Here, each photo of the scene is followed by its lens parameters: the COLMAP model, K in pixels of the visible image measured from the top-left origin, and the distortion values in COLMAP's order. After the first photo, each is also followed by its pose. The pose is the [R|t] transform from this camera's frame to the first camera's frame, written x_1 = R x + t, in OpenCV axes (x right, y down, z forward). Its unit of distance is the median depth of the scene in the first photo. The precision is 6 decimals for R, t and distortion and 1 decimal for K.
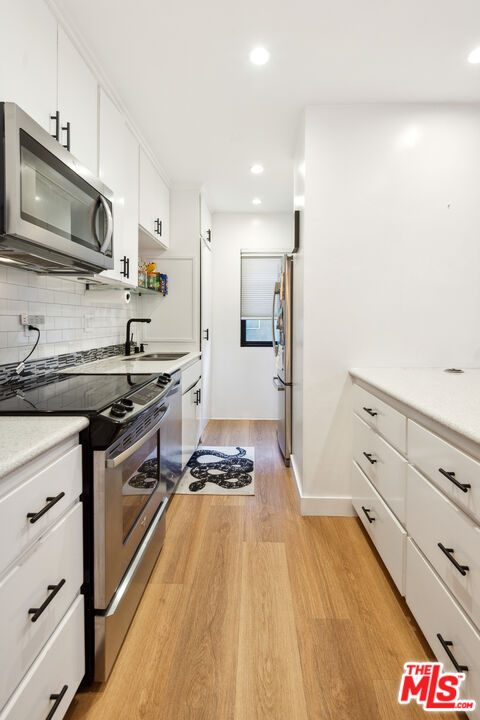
lens RADIAL K [[352.0, 0, 255.4], [0, 352.0, 328.0], [0, 0, 1]] dist [0.001380, 0.000218]
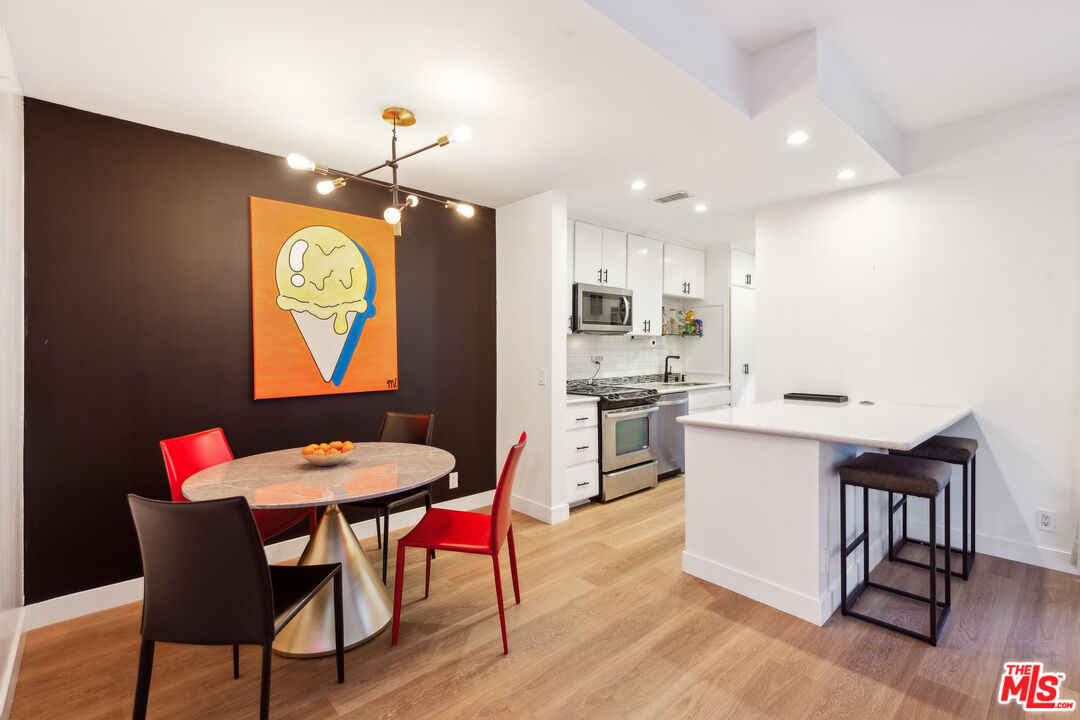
lens RADIAL K [[494.6, 0, 530.5], [0, 494.6, 359.4], [0, 0, 1]] dist [0.020639, -0.002984]
pose [[0.676000, 0.009523, -0.736840, 1.113197], [-0.006418, 0.999955, 0.007036, -0.034706], [0.736874, -0.000027, 0.676030, -1.112875]]
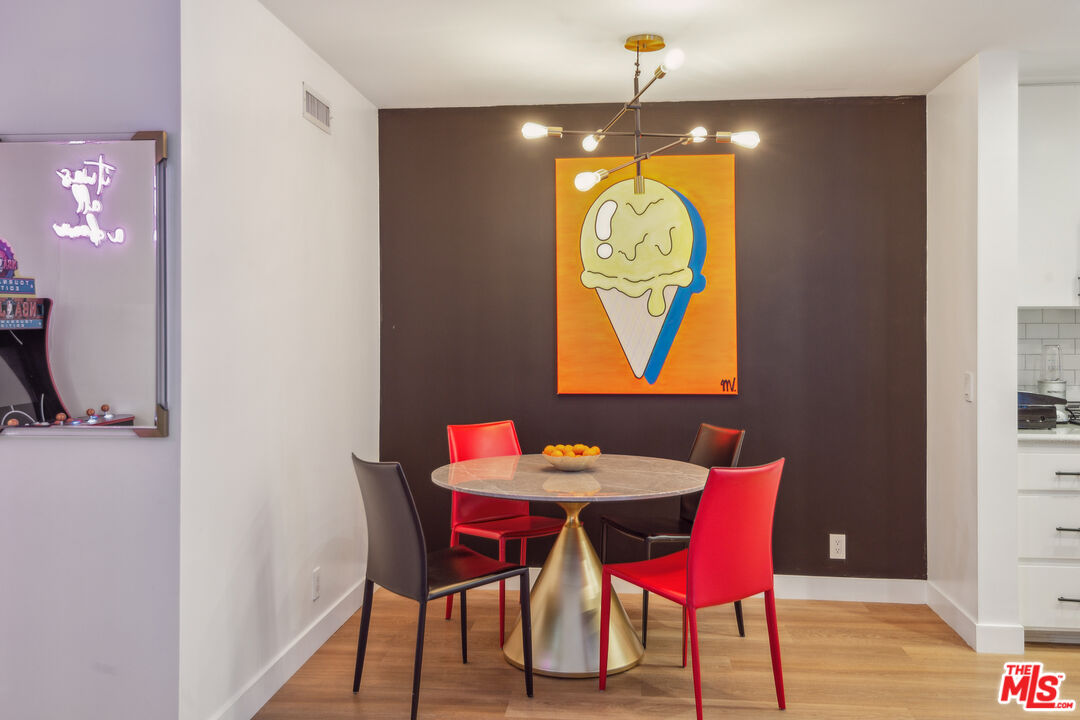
lens RADIAL K [[942.4, 0, 541.8], [0, 942.4, 363.5], [0, 0, 1]] dist [0.077250, 0.007024]
pose [[-0.094323, 0.026124, -0.995199, 1.906033], [-0.020743, 0.999387, 0.028200, -0.044538], [0.995326, 0.023303, -0.093723, -0.506439]]
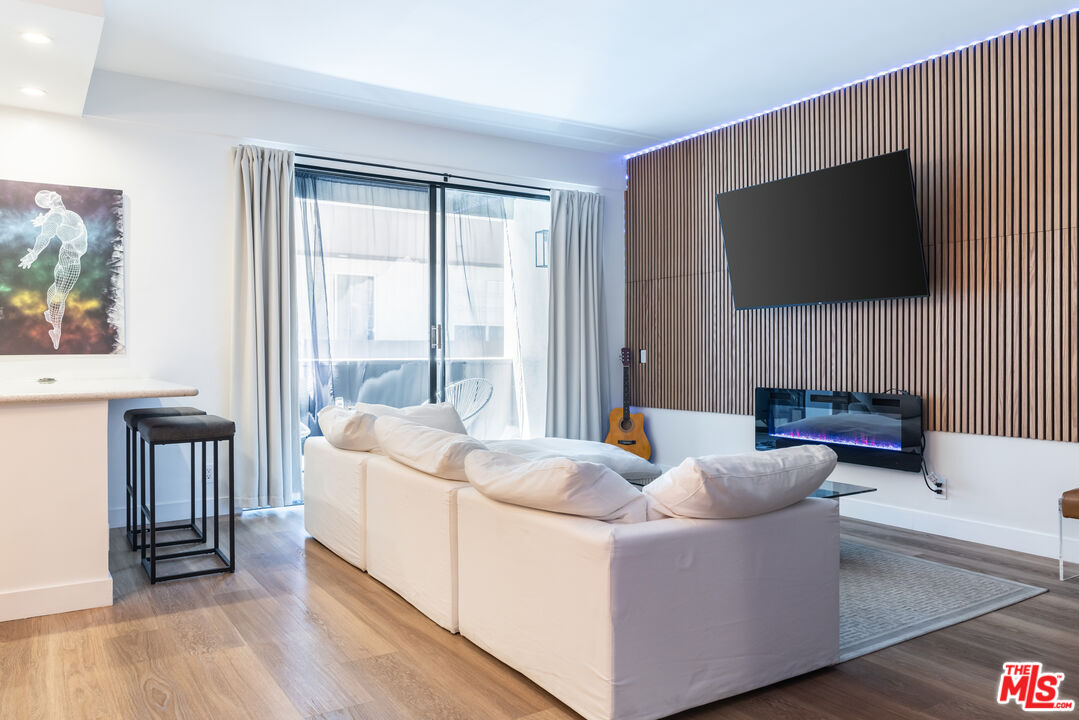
lens RADIAL K [[778.9, 0, 540.7], [0, 778.9, 355.6], [0, 0, 1]] dist [0.006273, 0.000824]
pose [[0.841590, -0.011583, 0.539993, 0.581672], [0.018631, 0.999798, -0.007591, 0.102035], [-0.539796, 0.016449, 0.841635, -1.706305]]
